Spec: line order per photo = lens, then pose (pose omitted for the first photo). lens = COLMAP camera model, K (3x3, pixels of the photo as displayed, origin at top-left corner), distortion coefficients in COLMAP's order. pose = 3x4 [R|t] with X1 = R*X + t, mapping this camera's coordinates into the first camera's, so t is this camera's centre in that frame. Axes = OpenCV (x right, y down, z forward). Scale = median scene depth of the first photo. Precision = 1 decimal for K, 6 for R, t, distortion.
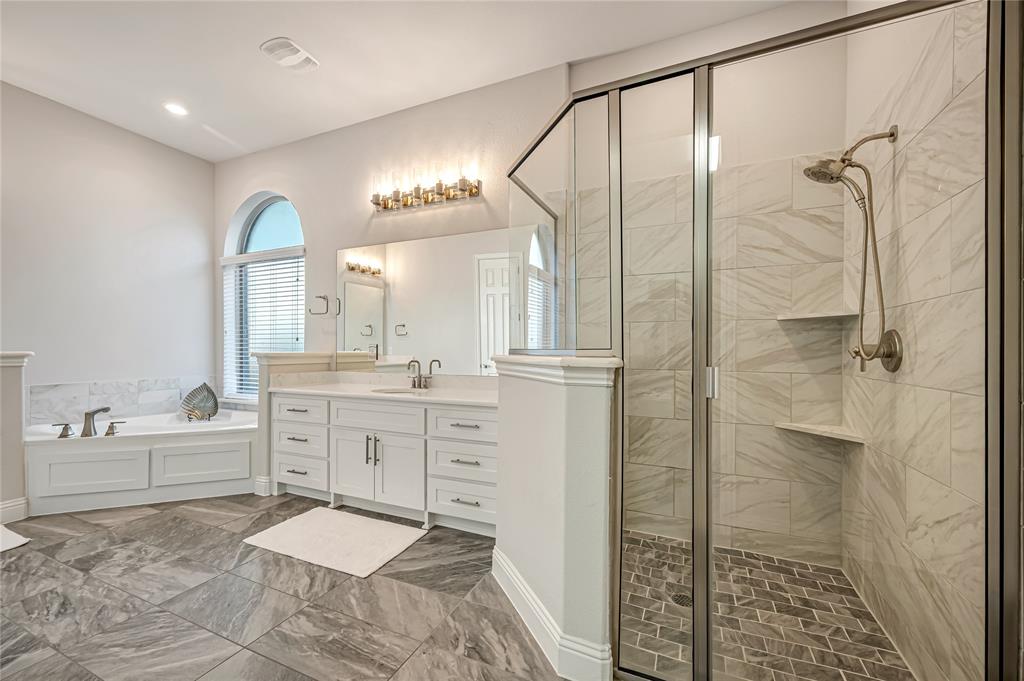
lens RADIAL K [[410.1, 0, 511.1], [0, 410.1, 350.2], [0, 0, 1]] dist [0.001103, 0.000078]
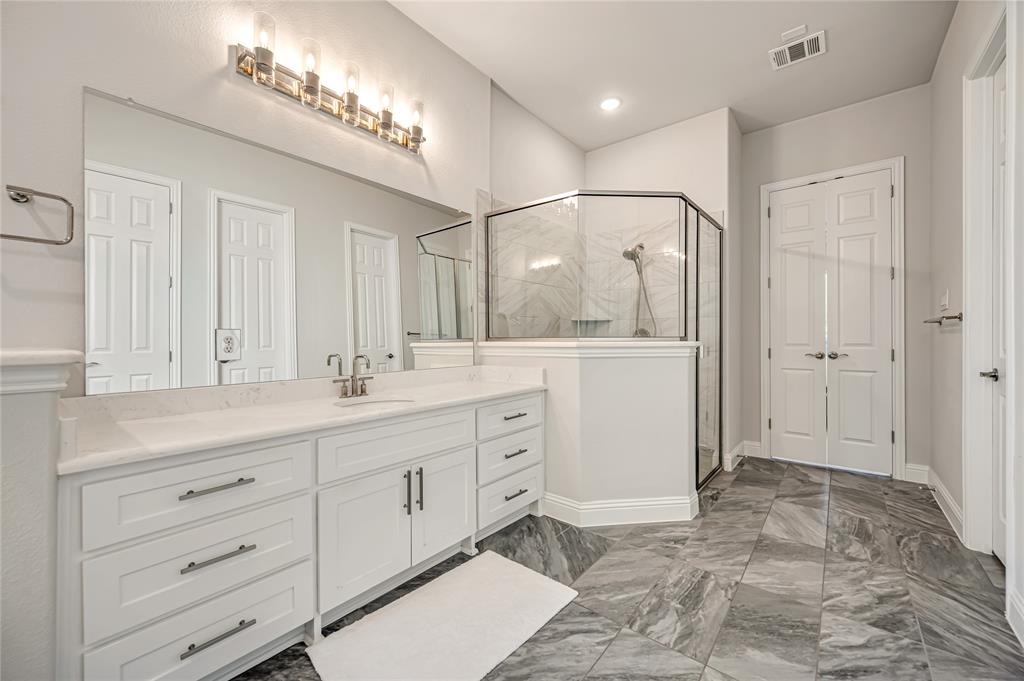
lens RADIAL K [[397.6, 0, 525.3], [0, 397.6, 334.1], [0, 0, 1]] dist [-0.000268, 0.000007]
pose [[0.252524, -0.000728, 0.967590, -0.841001], [-0.004661, 0.999987, 0.001969, -0.011808], [-0.967579, -0.005007, 0.252518, 0.607036]]
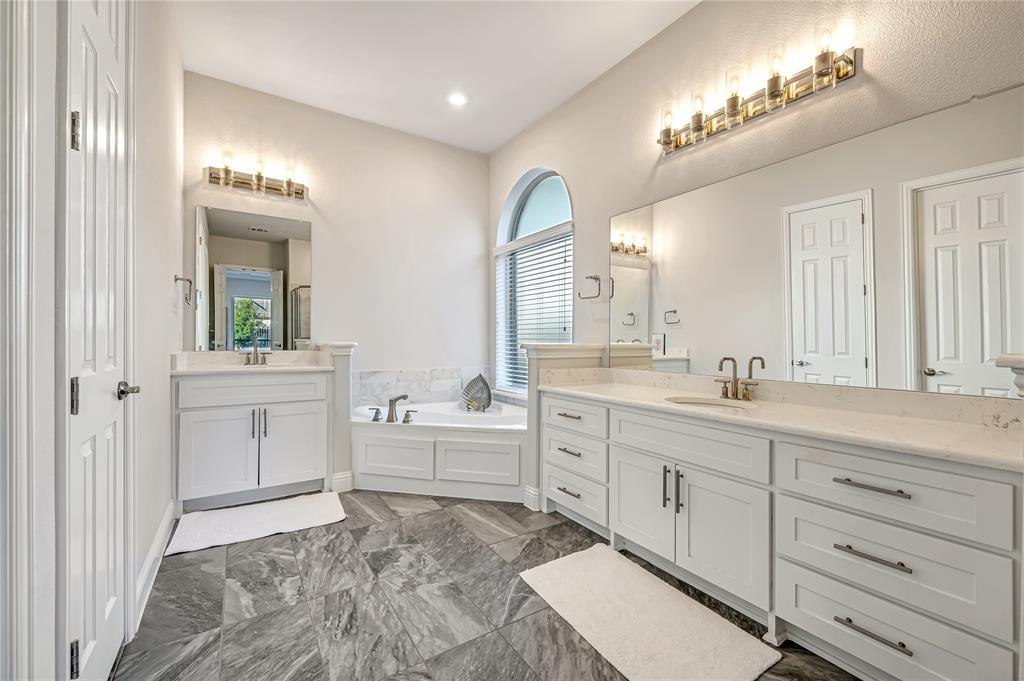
lens RADIAL K [[410.1, 0, 511.1], [0, 410.1, 350.2], [0, 0, 1]] dist [0.001103, 0.000078]
pose [[0.837567, 0.014035, -0.546154, -0.177251], [-0.002279, 0.999751, 0.022196, -0.000690], [0.546330, -0.017346, 0.837390, 0.261829]]
